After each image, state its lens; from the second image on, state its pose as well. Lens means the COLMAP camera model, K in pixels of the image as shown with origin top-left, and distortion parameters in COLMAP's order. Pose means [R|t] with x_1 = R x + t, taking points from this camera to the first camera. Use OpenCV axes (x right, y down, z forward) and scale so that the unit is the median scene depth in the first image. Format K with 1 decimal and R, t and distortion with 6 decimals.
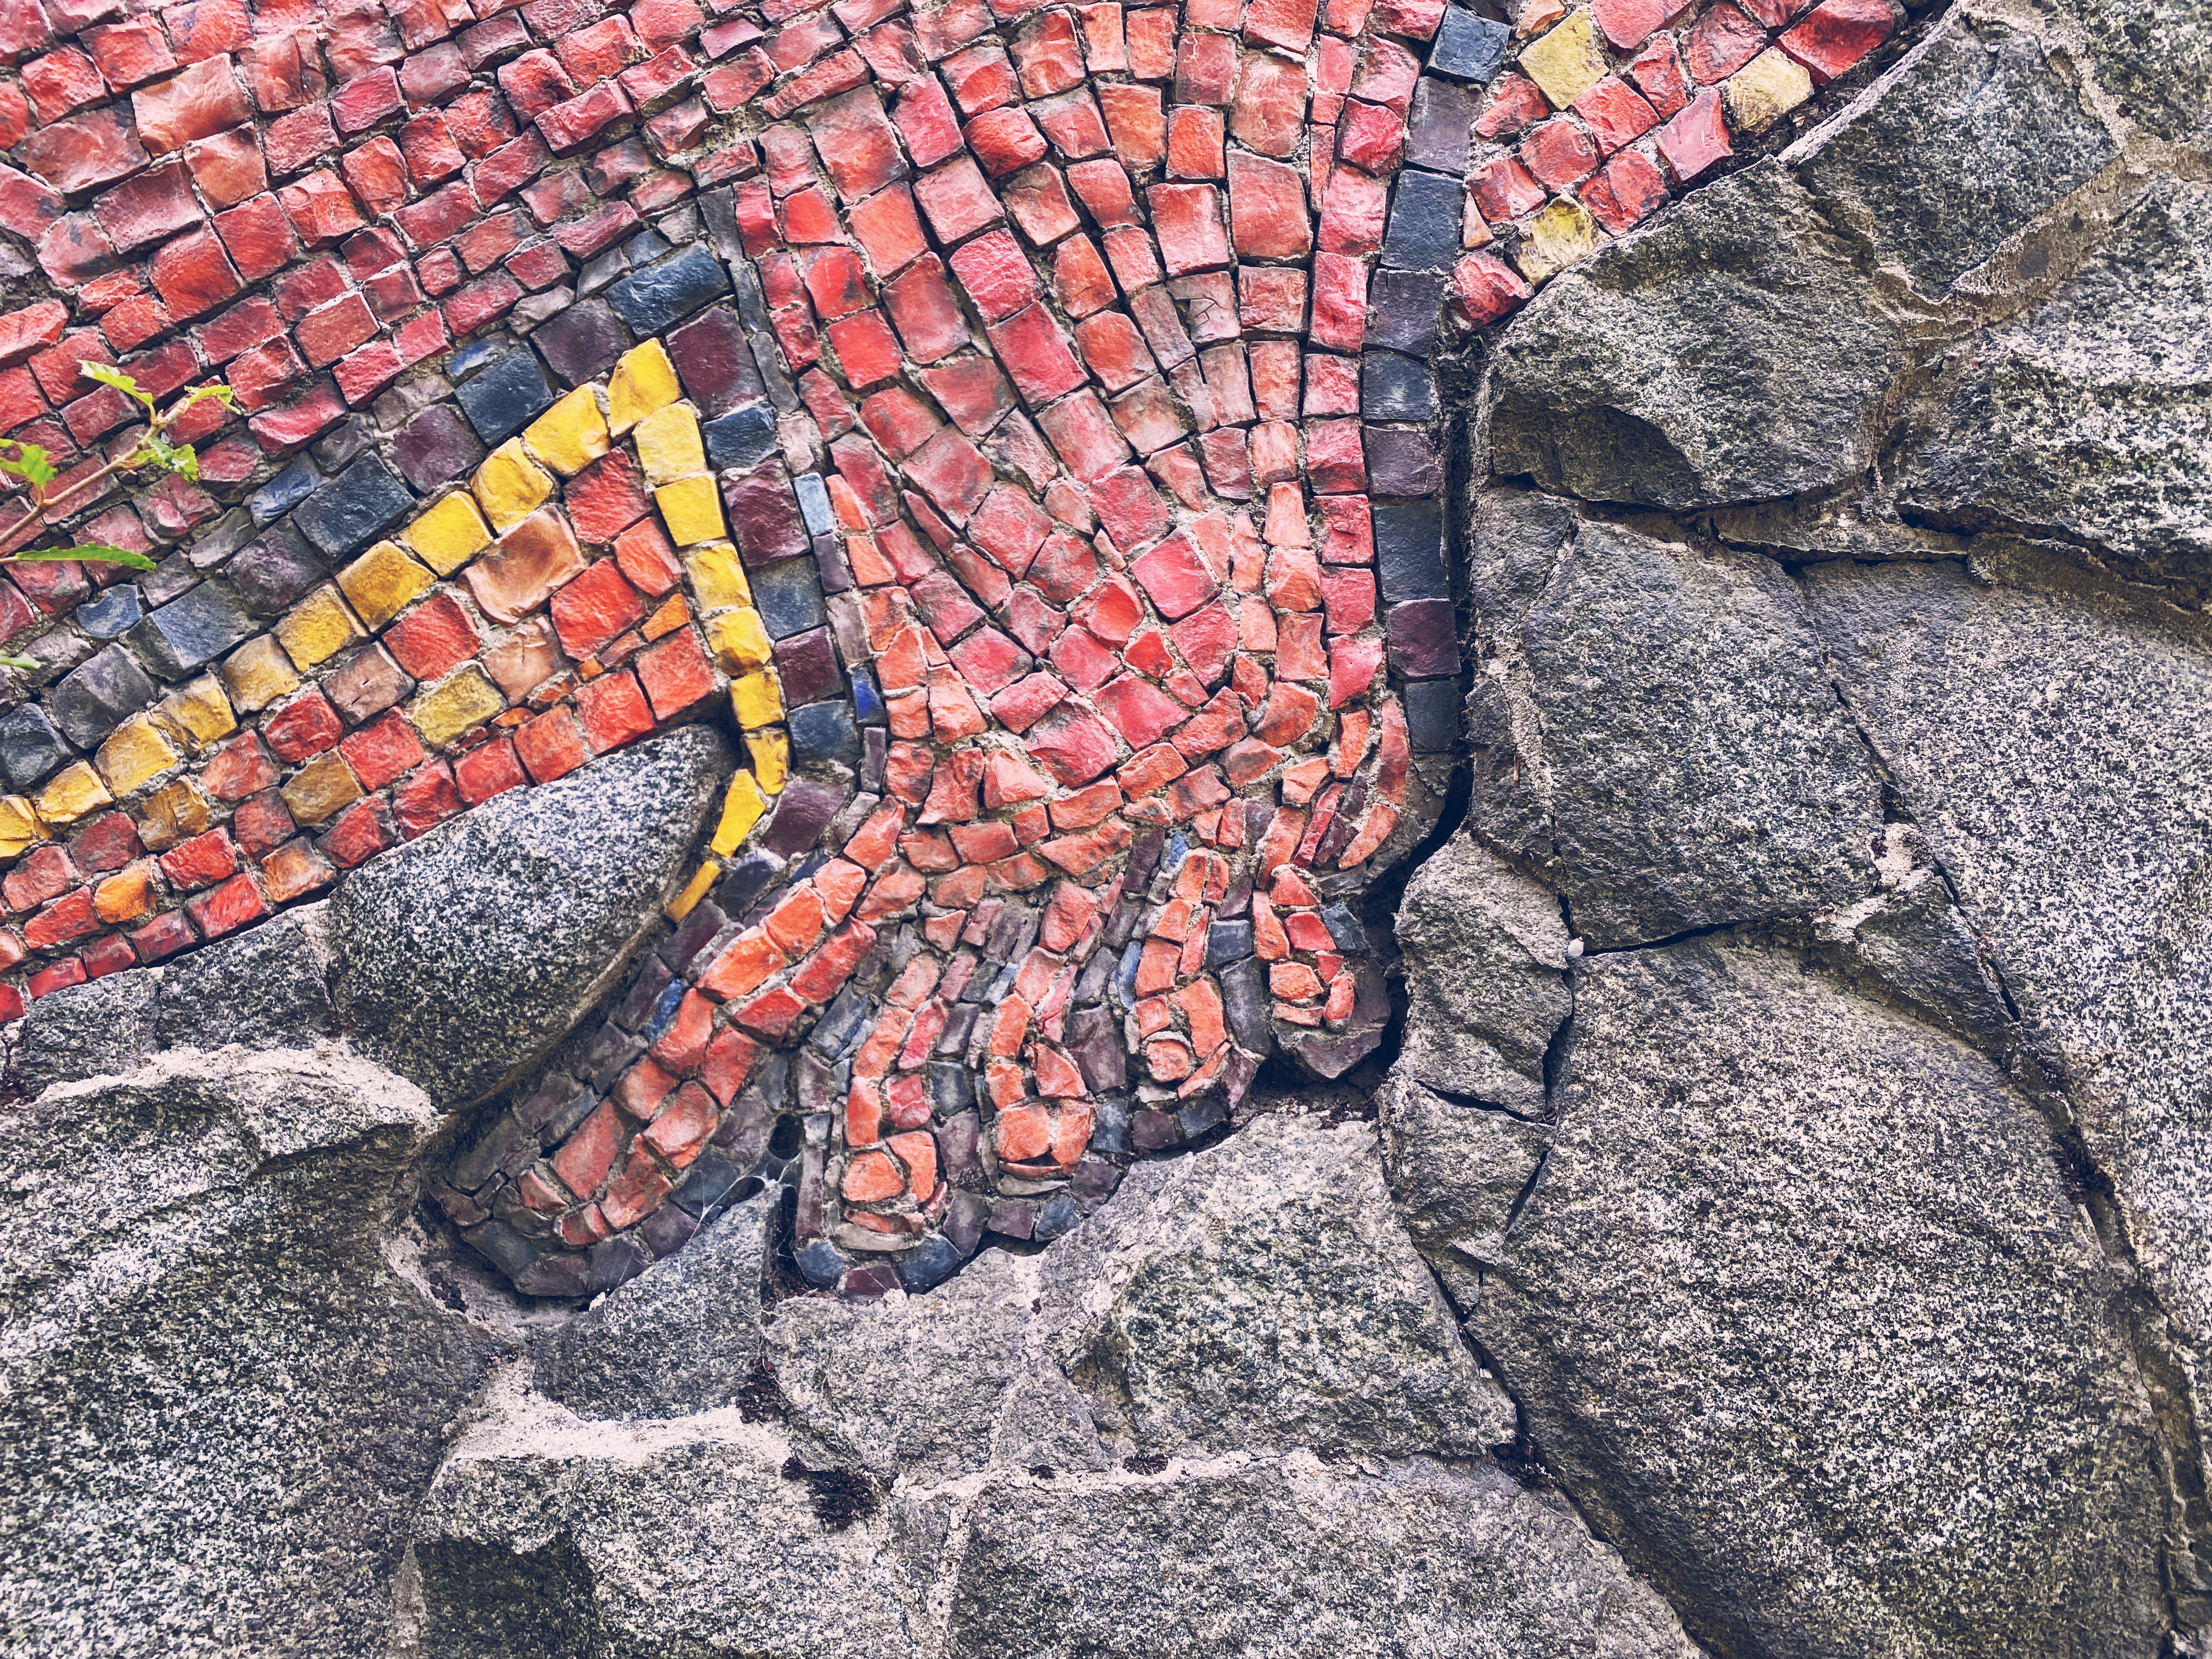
lens RADIAL K [[1629.1, 0, 1106.0], [0, 1629.1, 829.5], [0, 0, 1]] dist [0.177478, -0.513084]
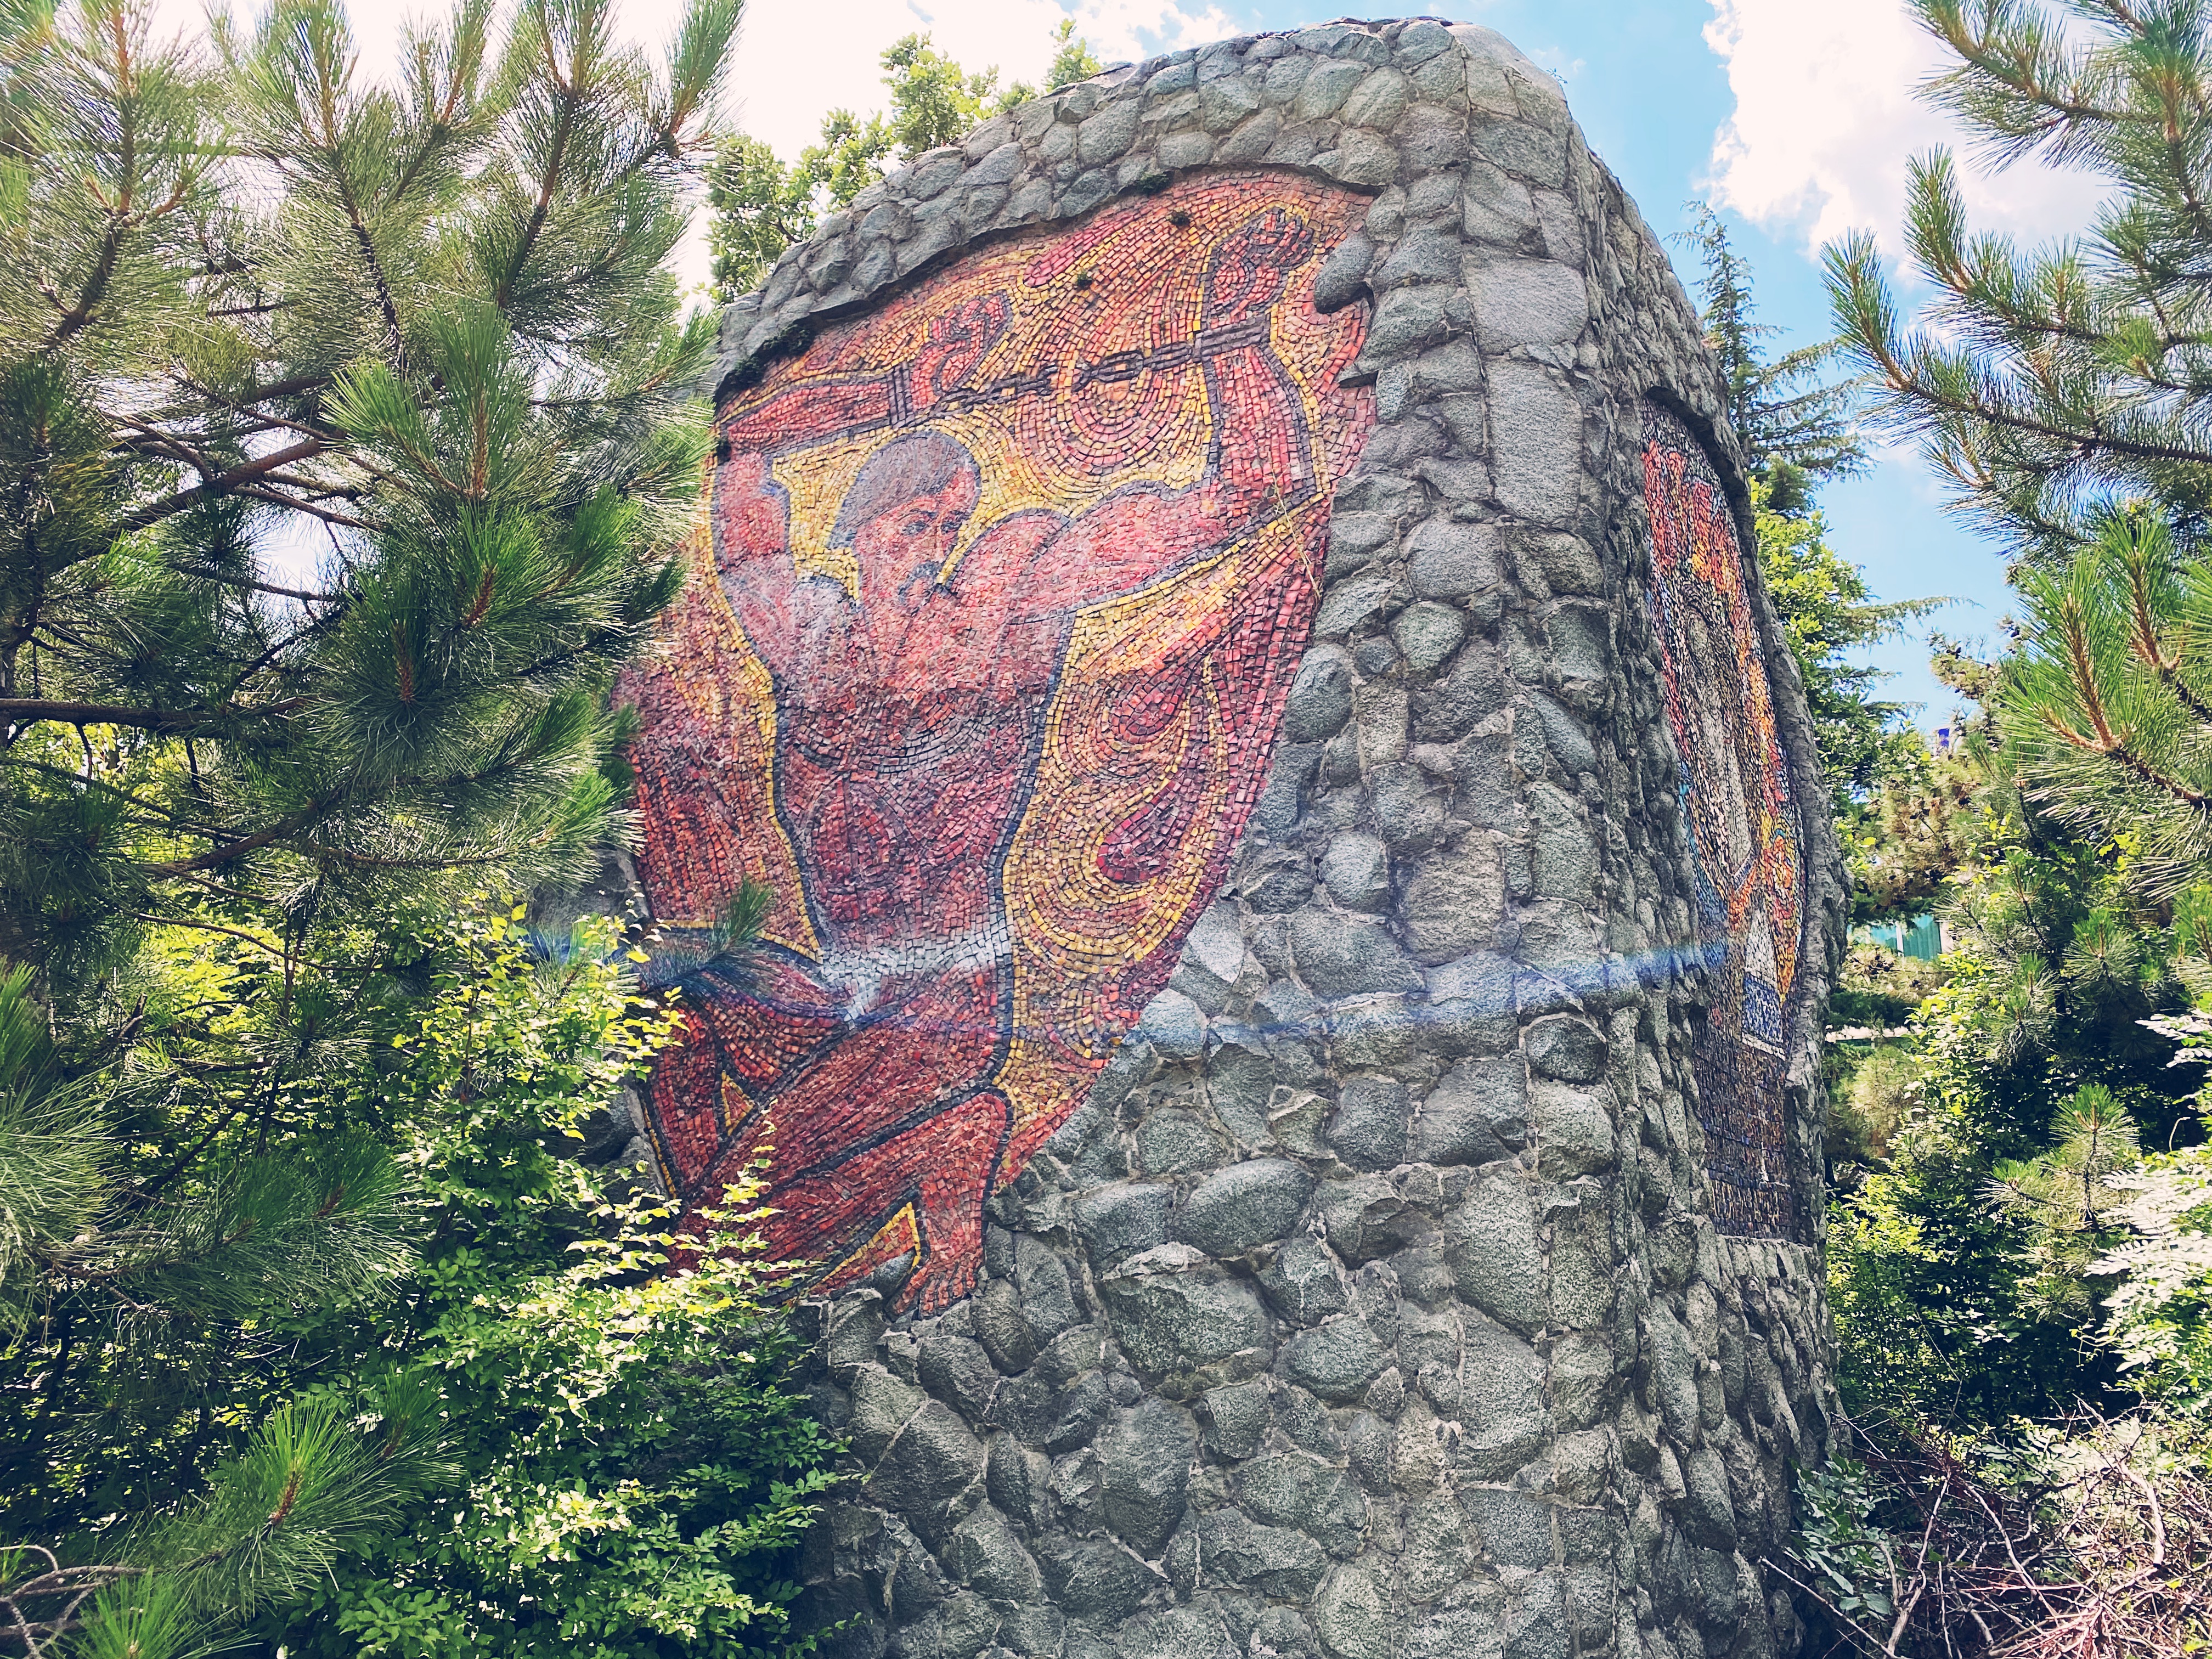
lens RADIAL K [[1678.4, 0, 1114.3], [0, 1678.4, 826.4], [0, 0, 1]] dist [0.186930, -0.577322]
pose [[0.868910, -0.113920, -0.481682, 5.017292], [-0.000783, 0.972836, -0.231492, -0.162308], [0.494969, 0.201523, 0.845218, -6.175072]]
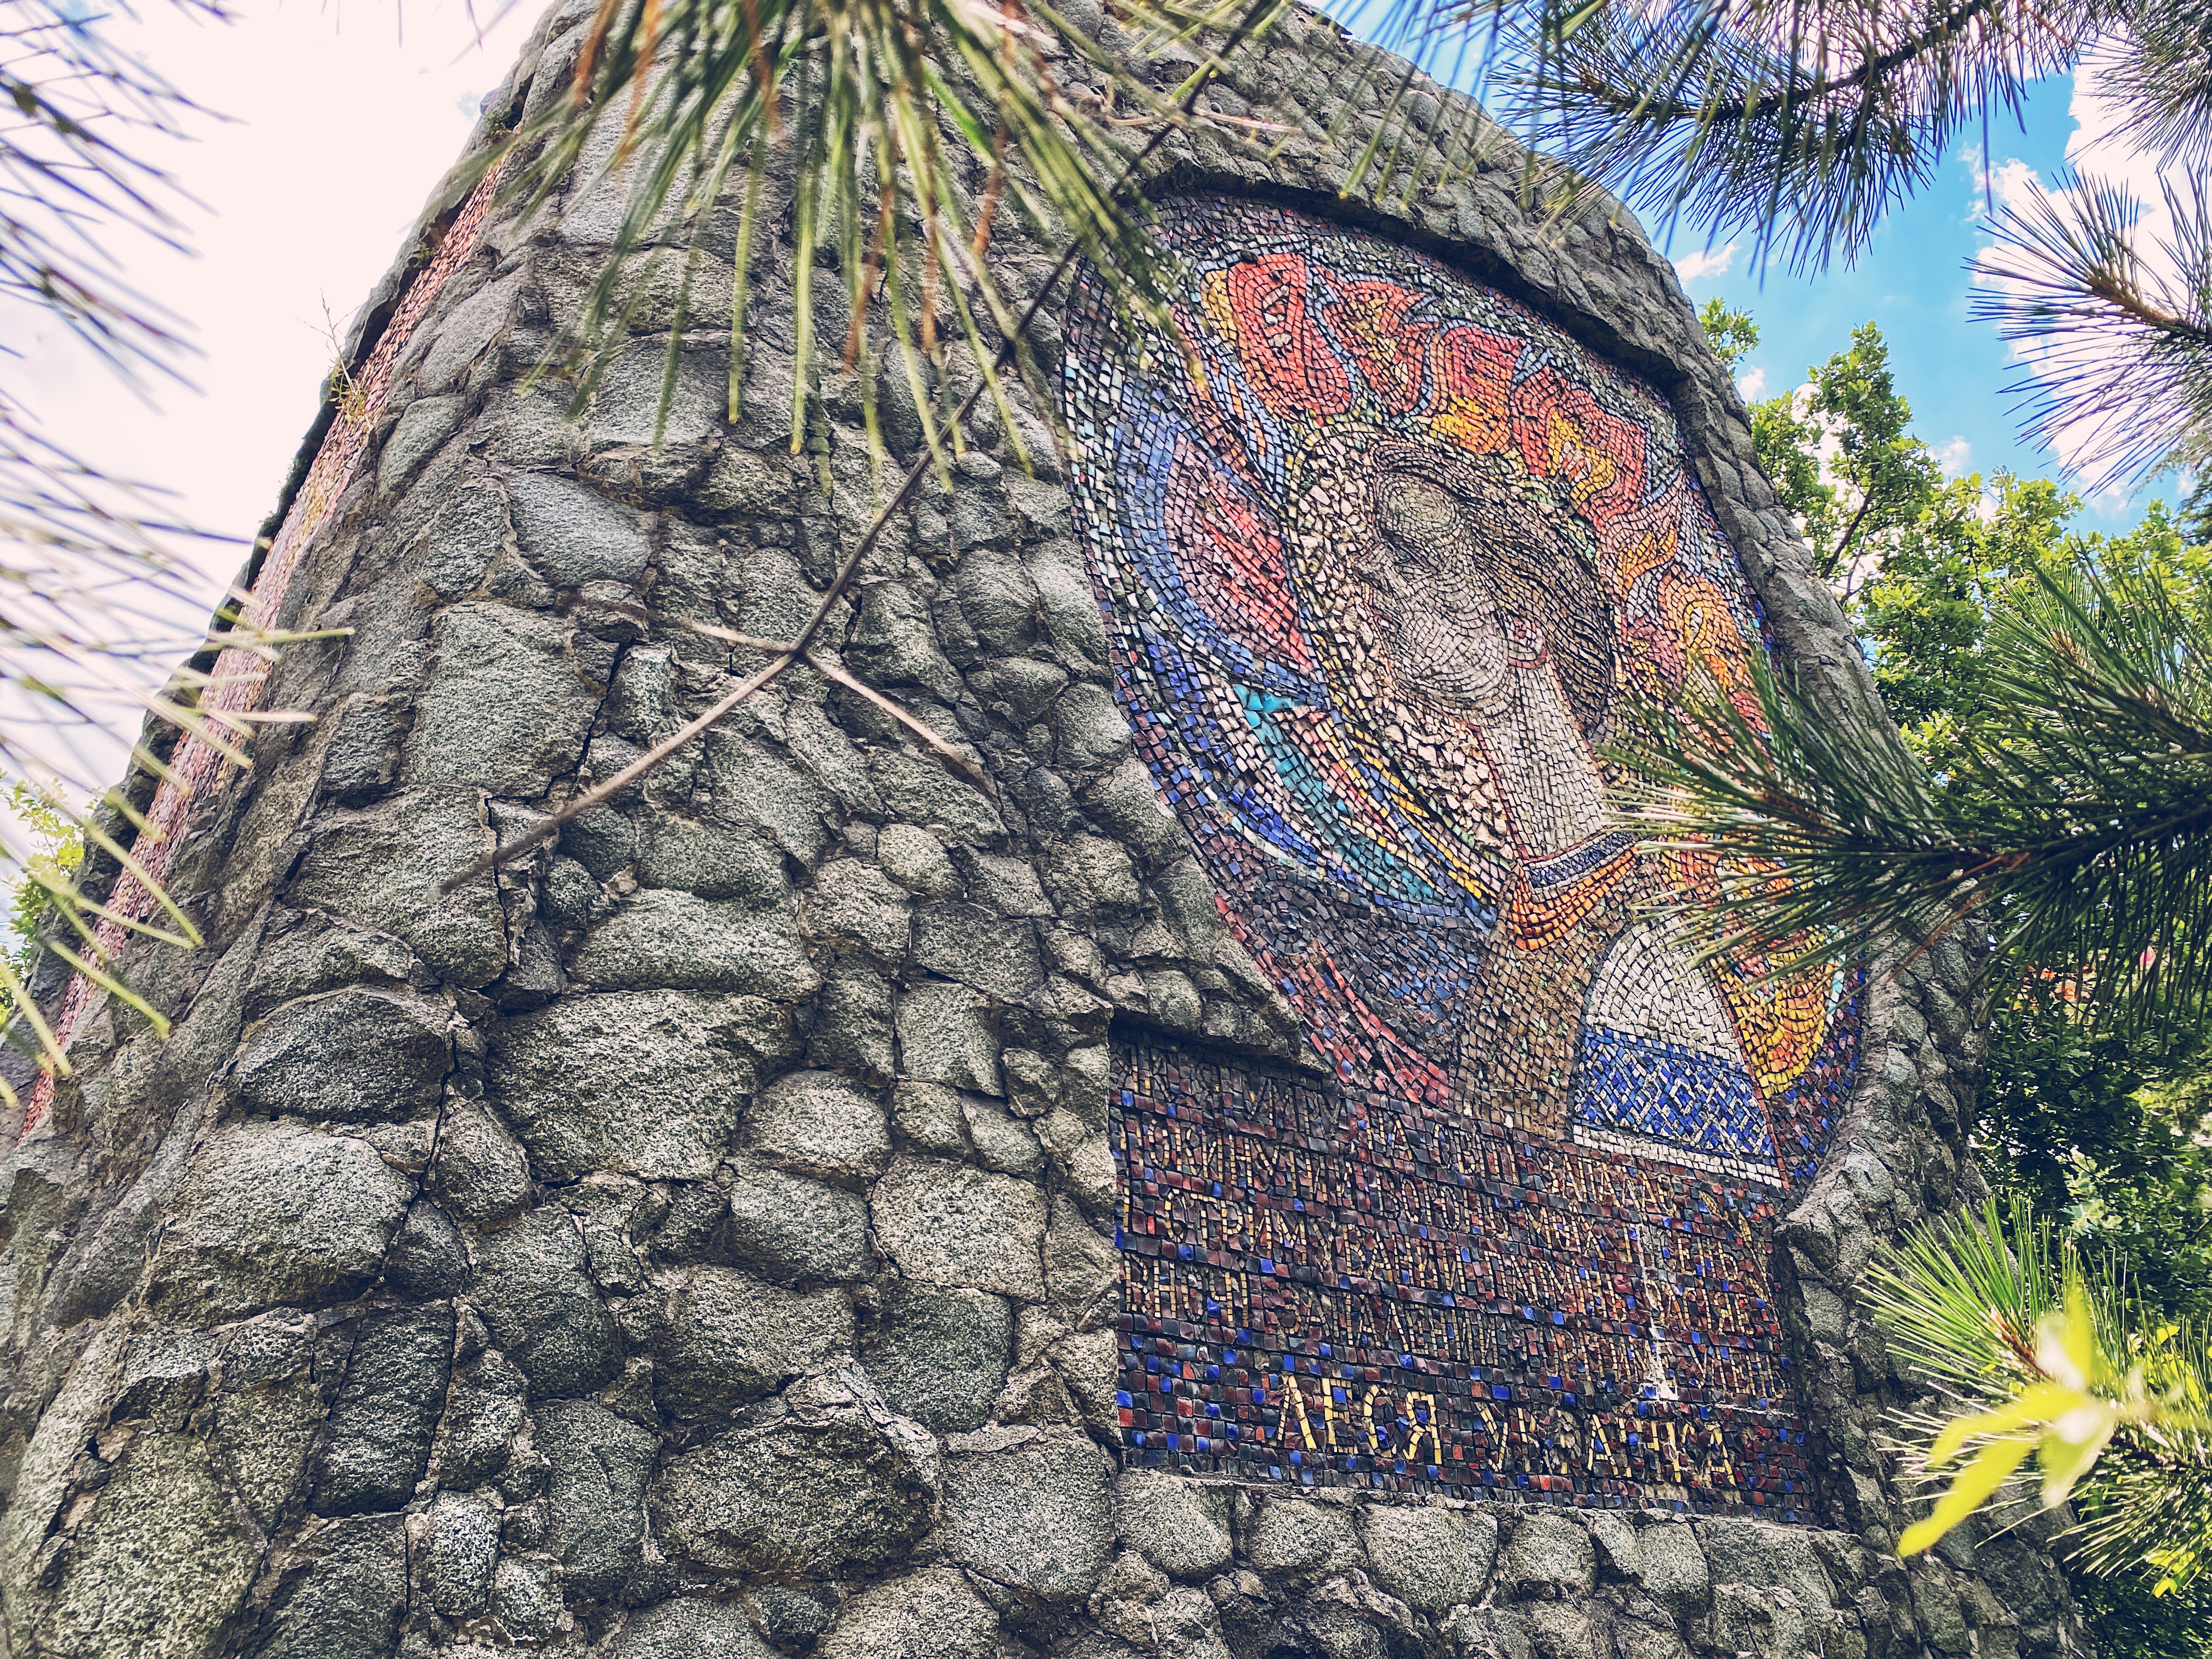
lens RADIAL K [[1678.4, 0, 1114.3], [0, 1678.4, 826.4], [0, 0, 1]] dist [0.186930, -0.577322]
pose [[0.614899, -0.380825, -0.690559, 6.729671], [0.040841, 0.889873, -0.454376, 0.340226], [0.787548, 0.251192, 0.562735, 0.474710]]
